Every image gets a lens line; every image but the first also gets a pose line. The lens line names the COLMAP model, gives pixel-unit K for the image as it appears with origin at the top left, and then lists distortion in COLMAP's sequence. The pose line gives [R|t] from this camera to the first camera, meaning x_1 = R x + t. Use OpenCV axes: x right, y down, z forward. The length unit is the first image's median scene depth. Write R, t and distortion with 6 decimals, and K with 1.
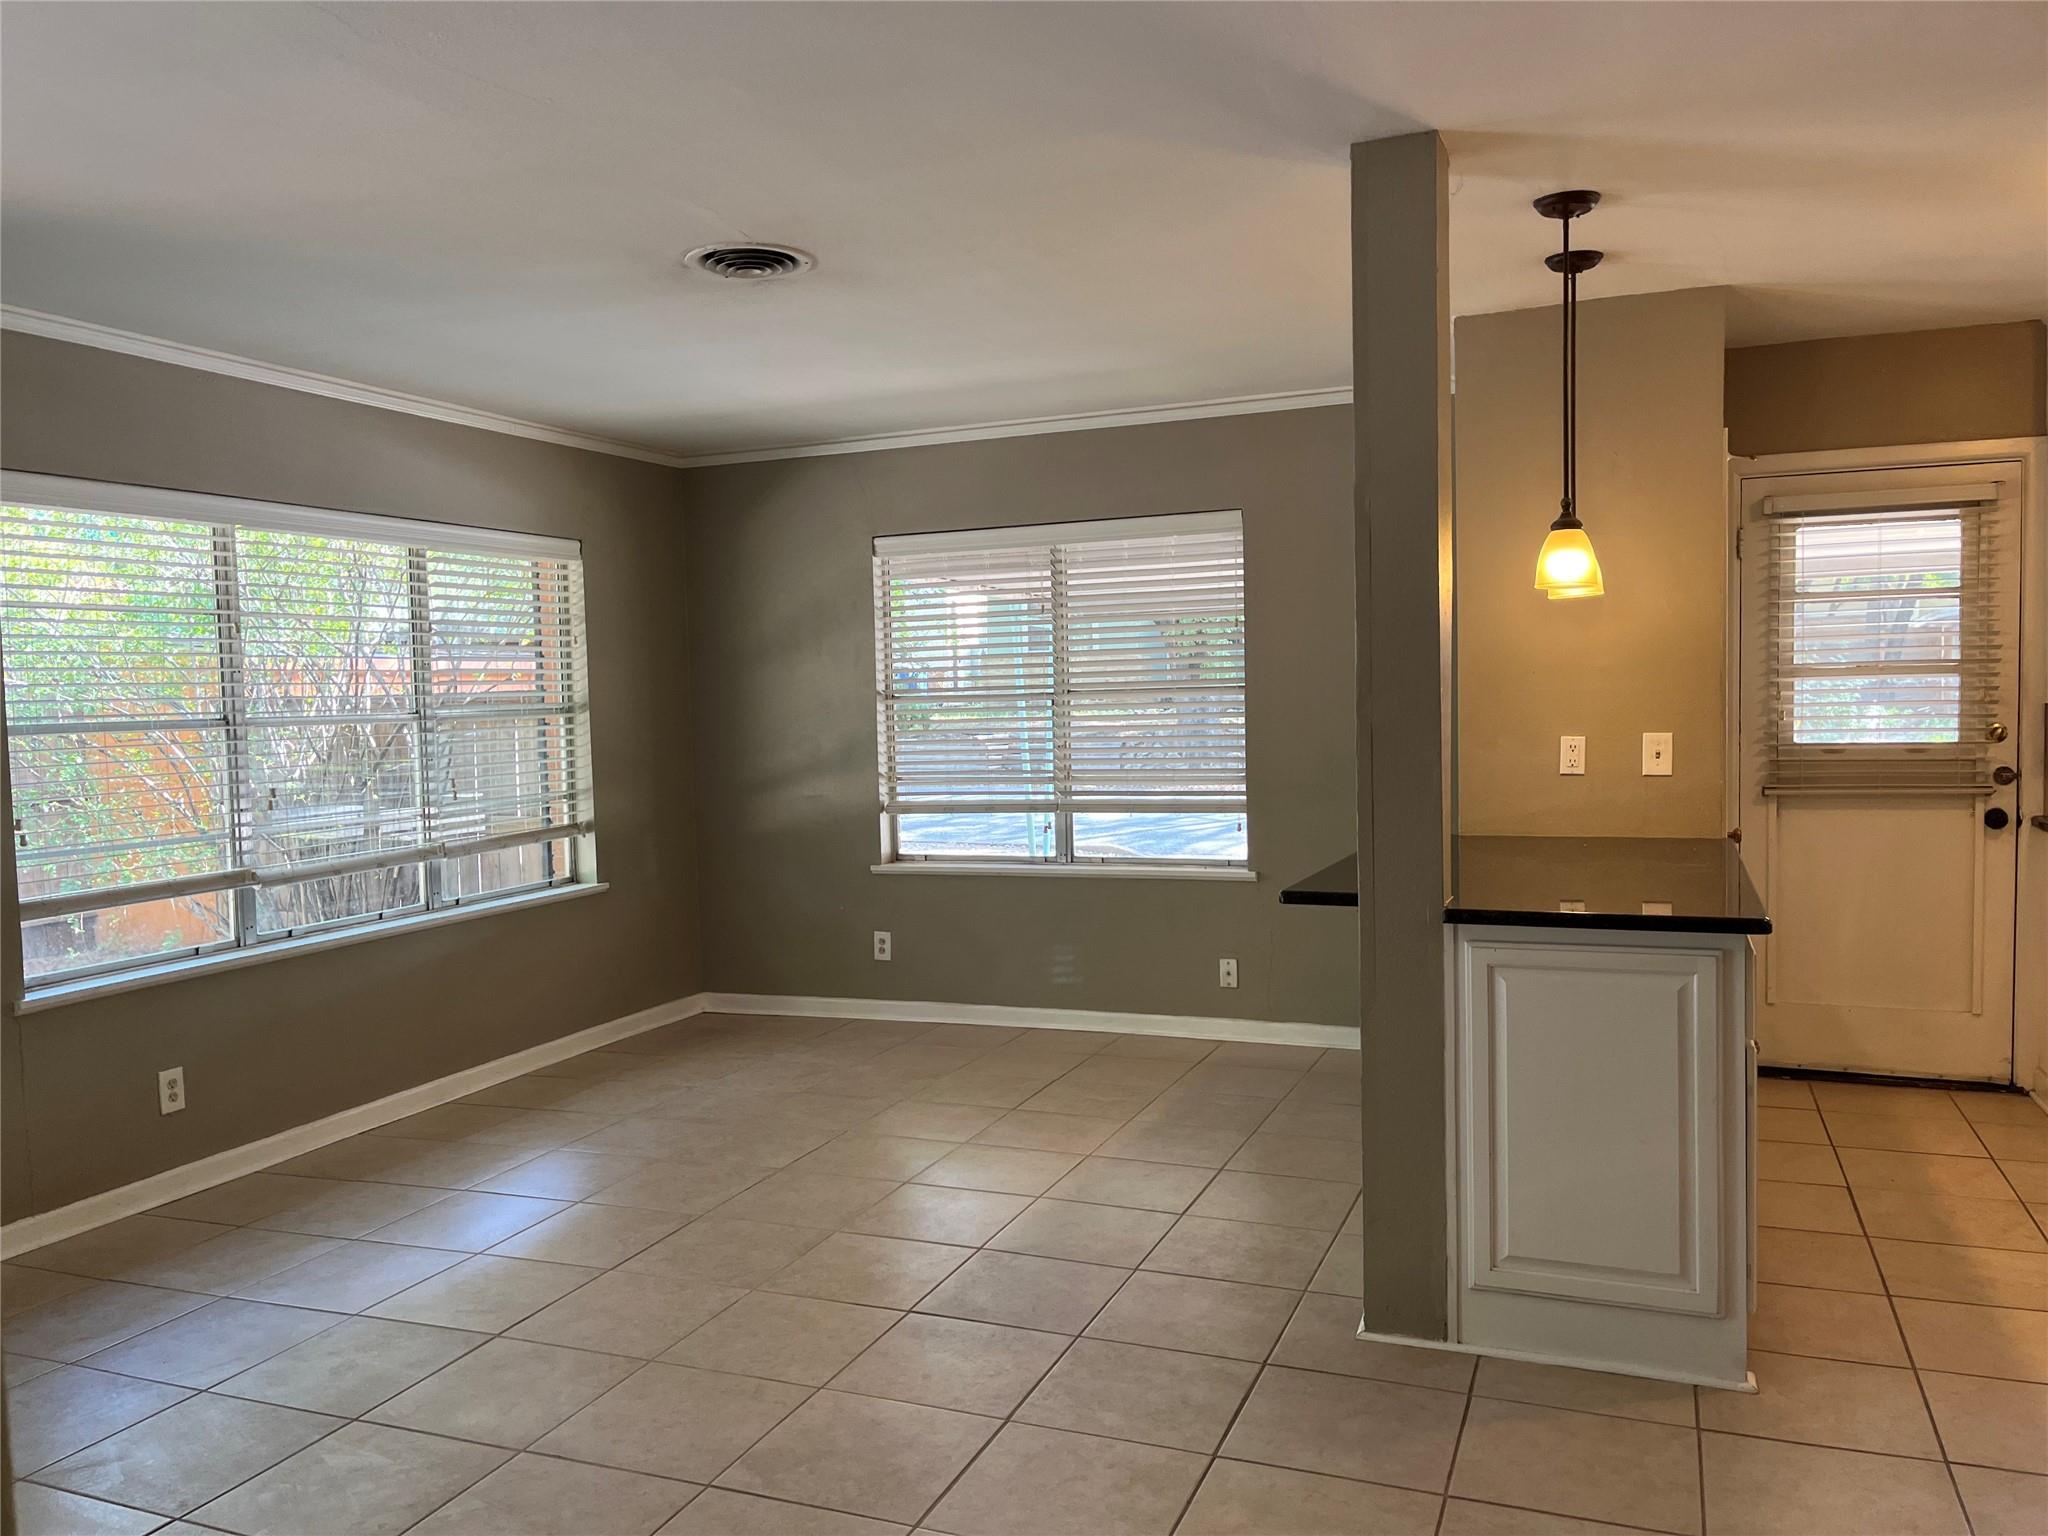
lens RADIAL K [[1563.5, 0, 1013.2], [0, 1563.5, 779.1], [0, 0, 1]] dist [0.072771, -0.093788]
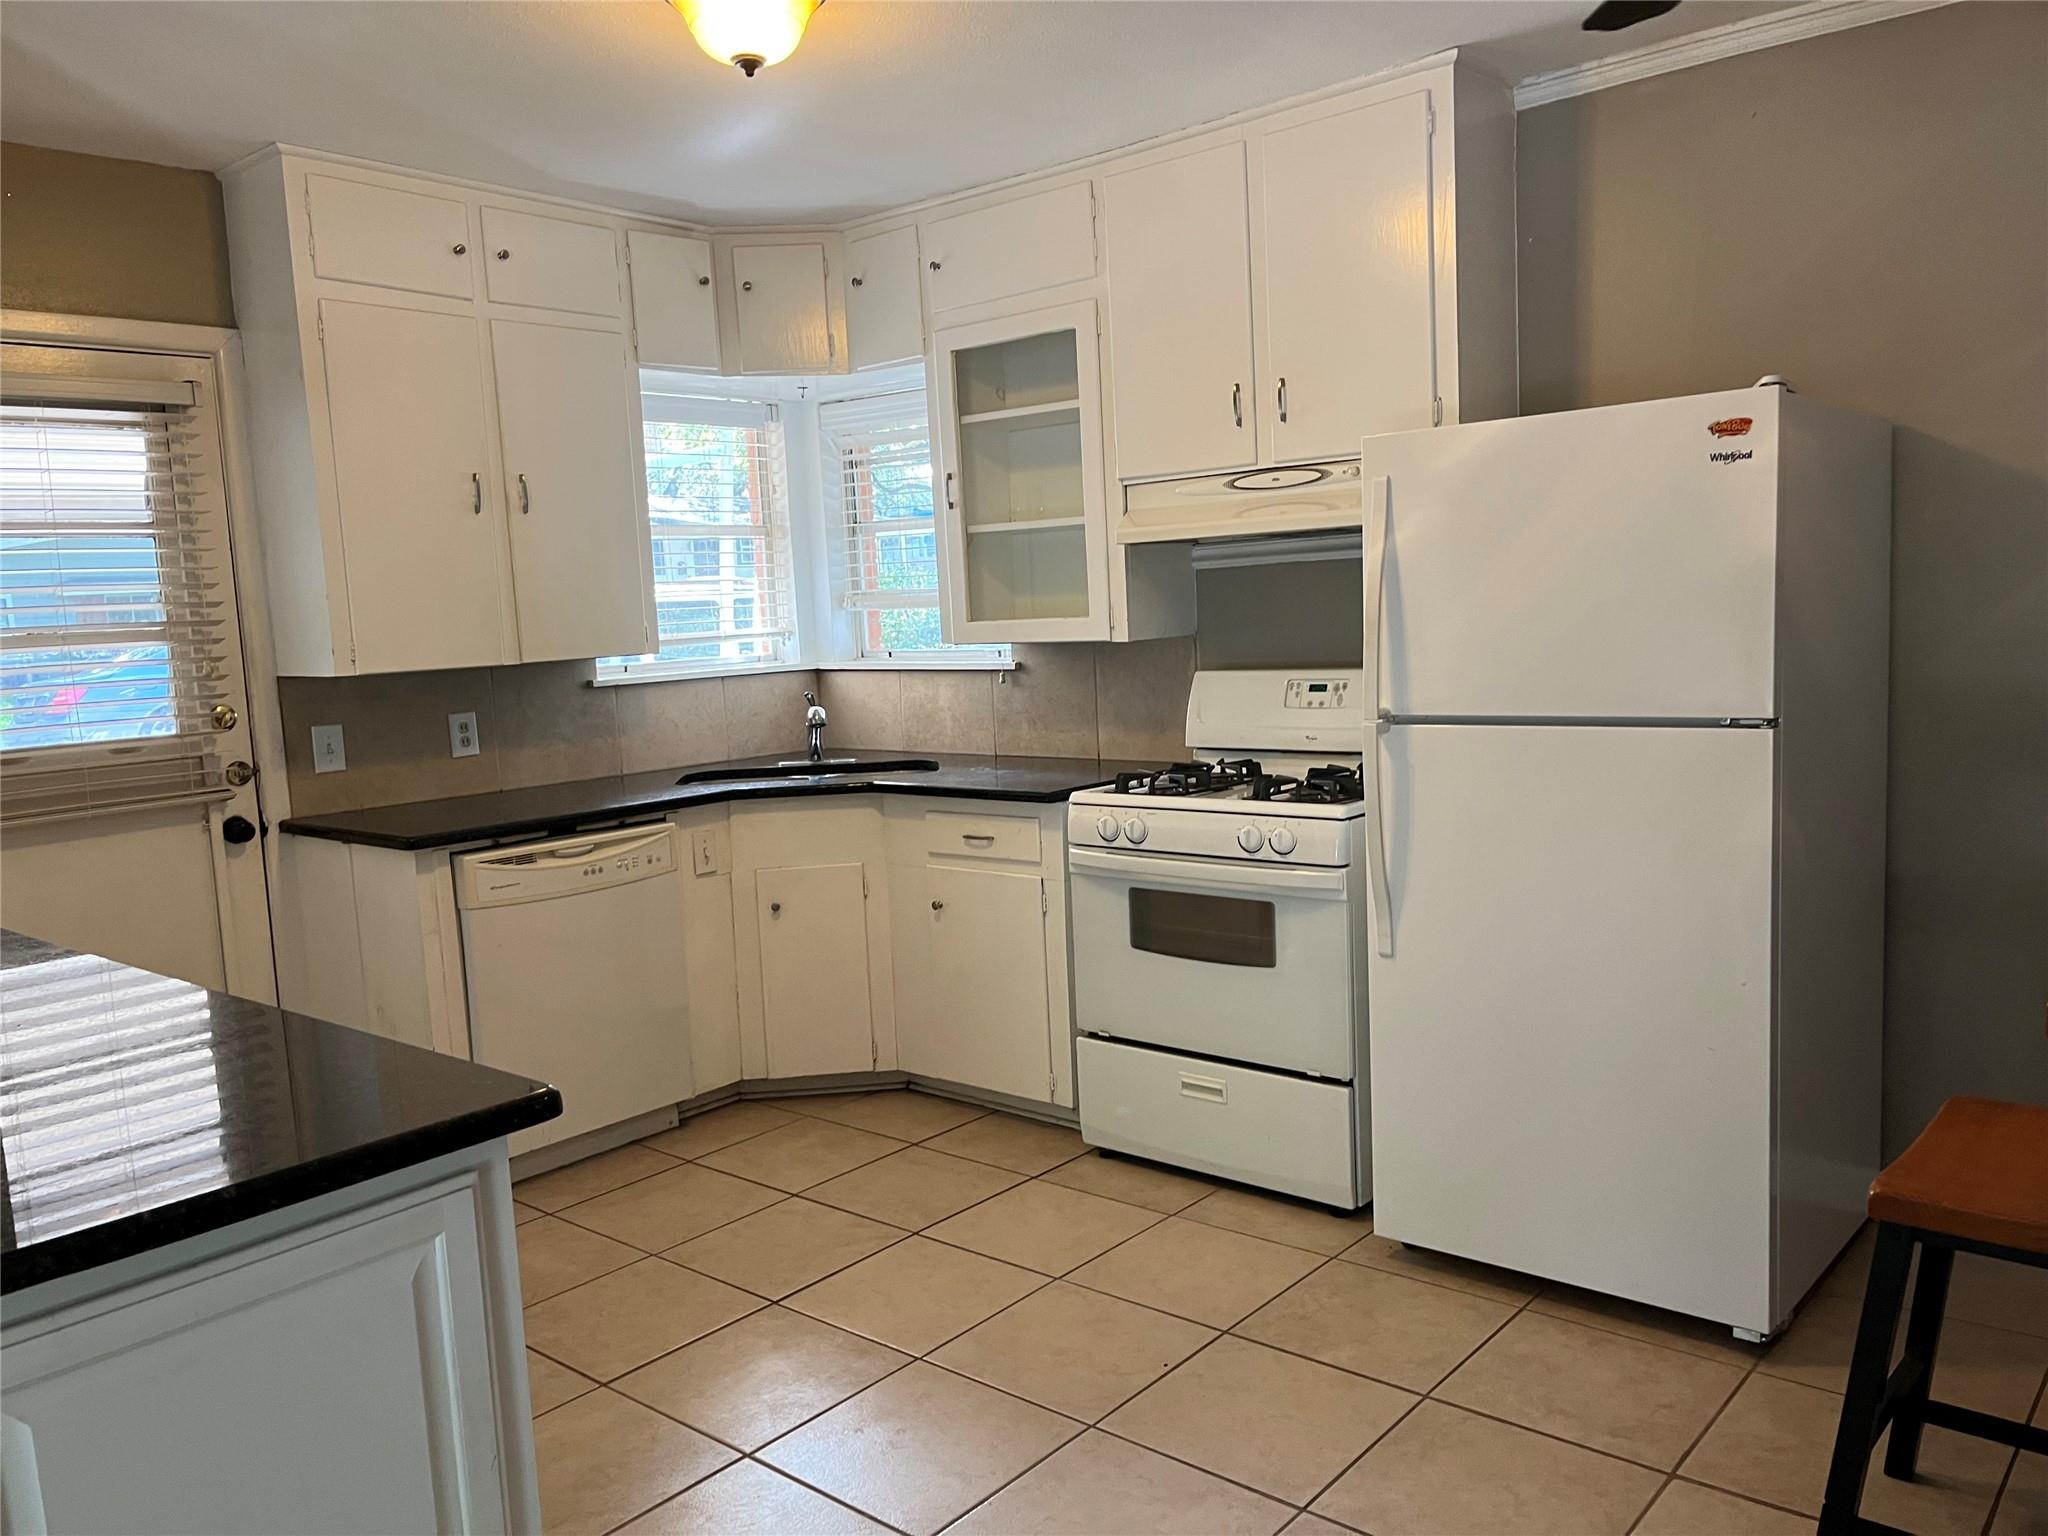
lens RADIAL K [[1563.5, 0, 1031.0], [0, 1563.5, 781.1], [0, 0, 1]] dist [0.072771, -0.093788]
pose [[0.312289, -0.102992, 0.944388, 0.024566], [0.092144, 0.992702, 0.077791, -0.023860], [-0.945508, 0.062726, 0.319500, 0.417057]]
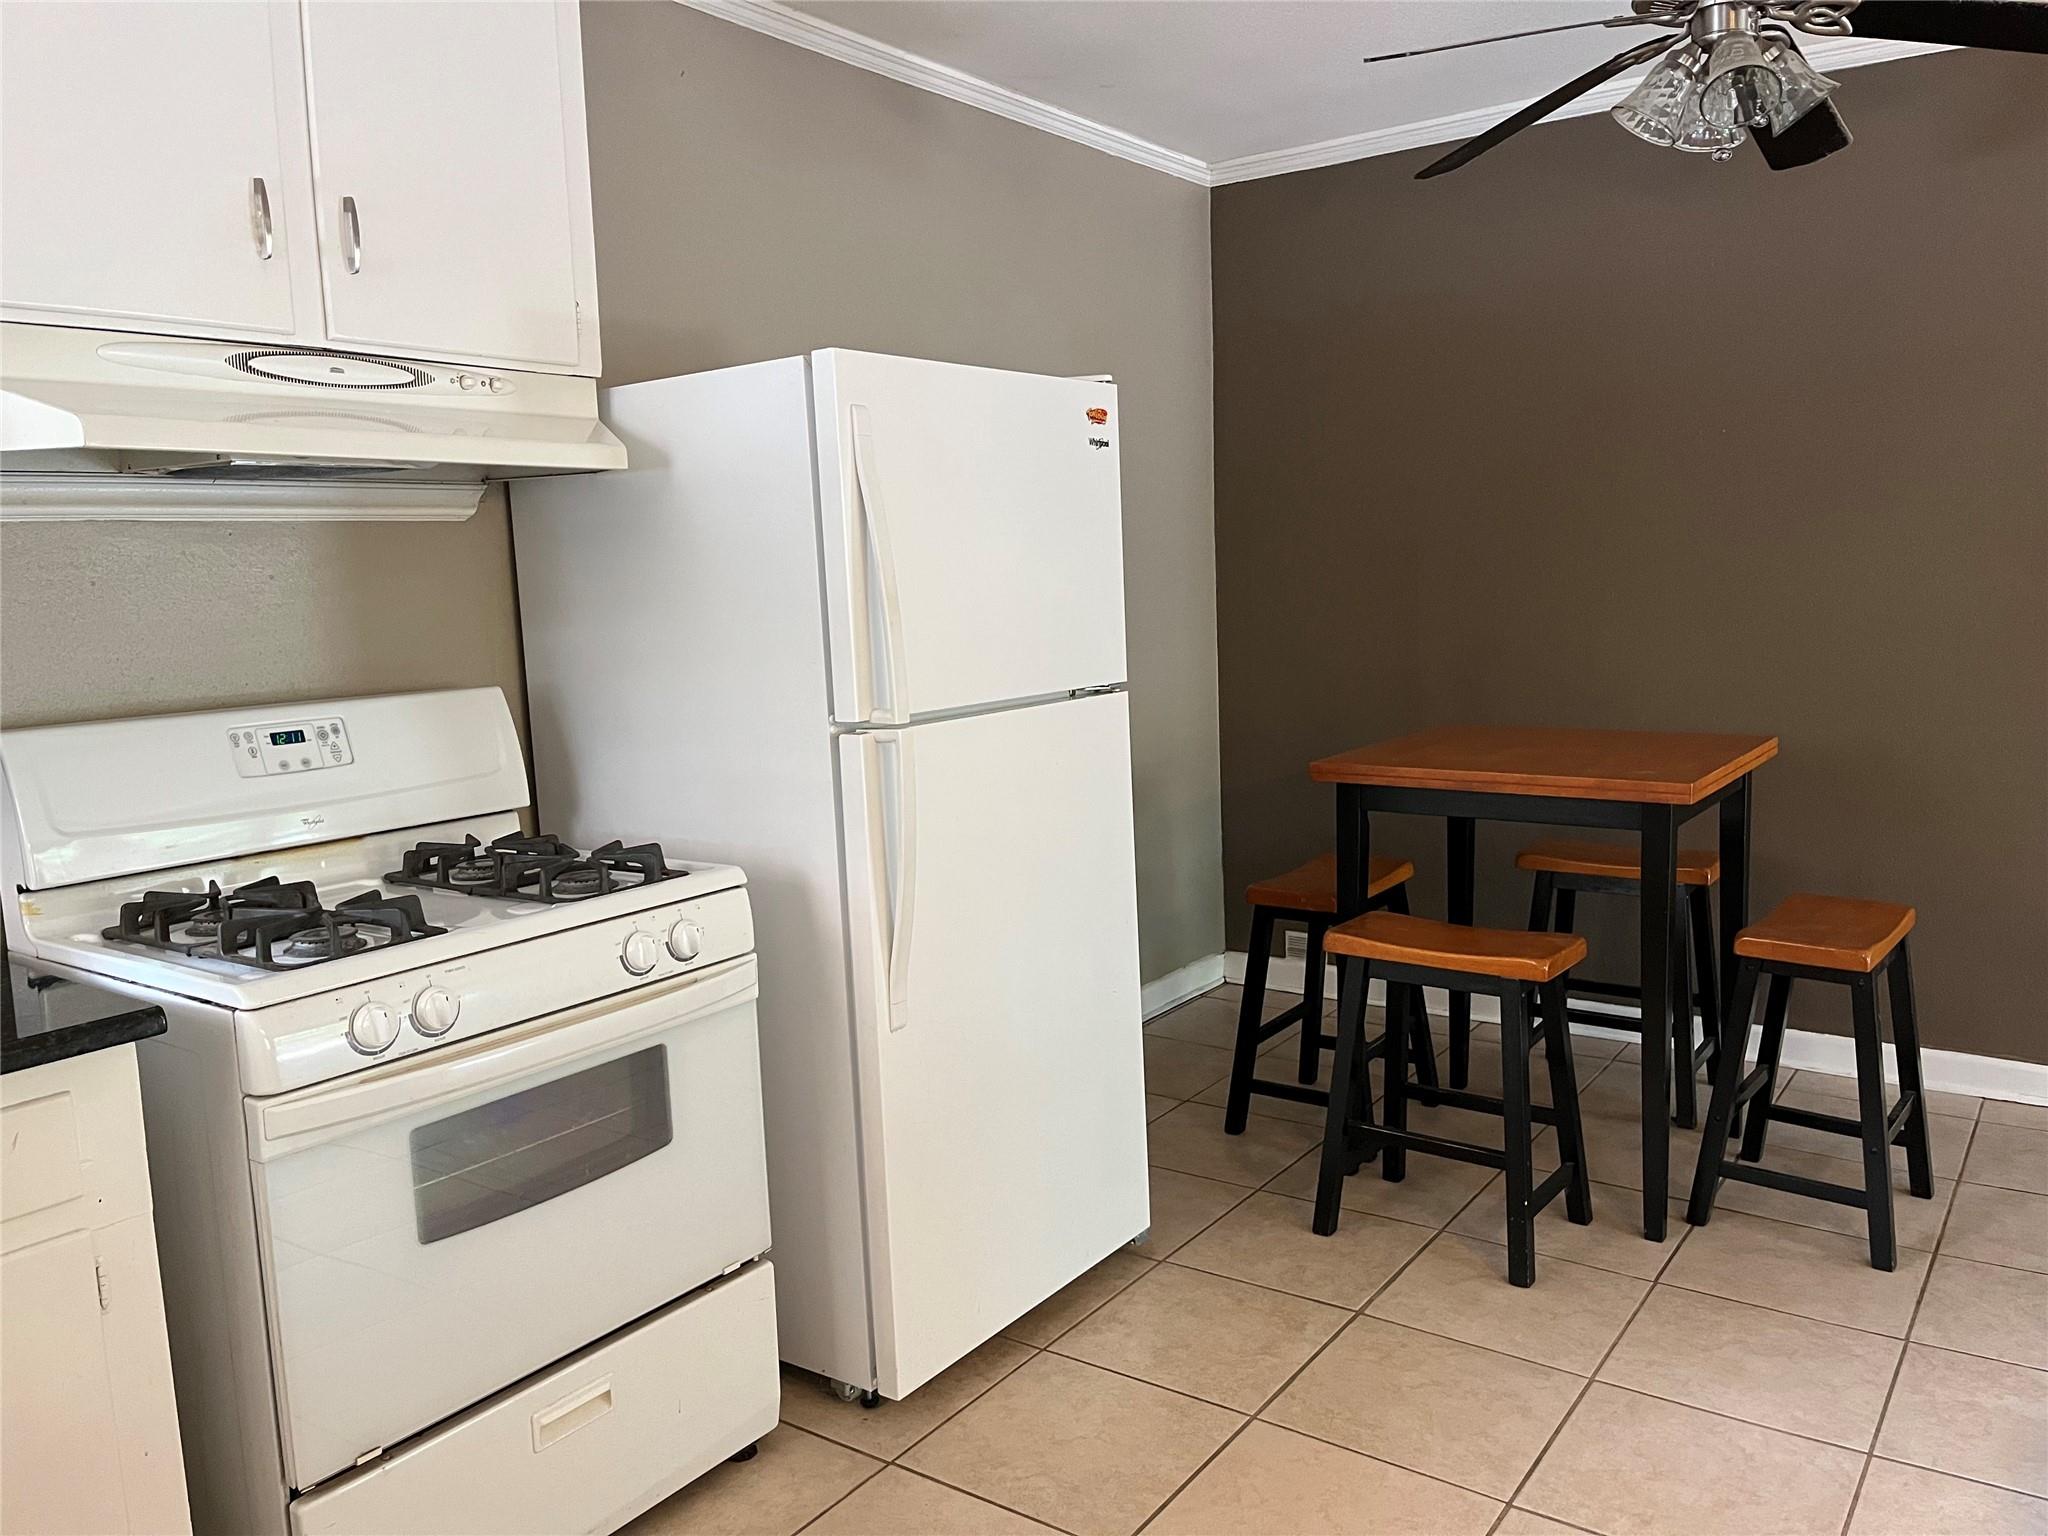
lens RADIAL K [[1563.5, 0, 1027.0], [0, 1563.5, 764.4], [0, 0, 1]] dist [0.072771, -0.093788]
pose [[-0.971330, 0.022537, 0.236666, 0.514581], [0.065334, 0.982472, 0.174585, -0.056196], [-0.228583, 0.185042, -0.955777, 0.944443]]
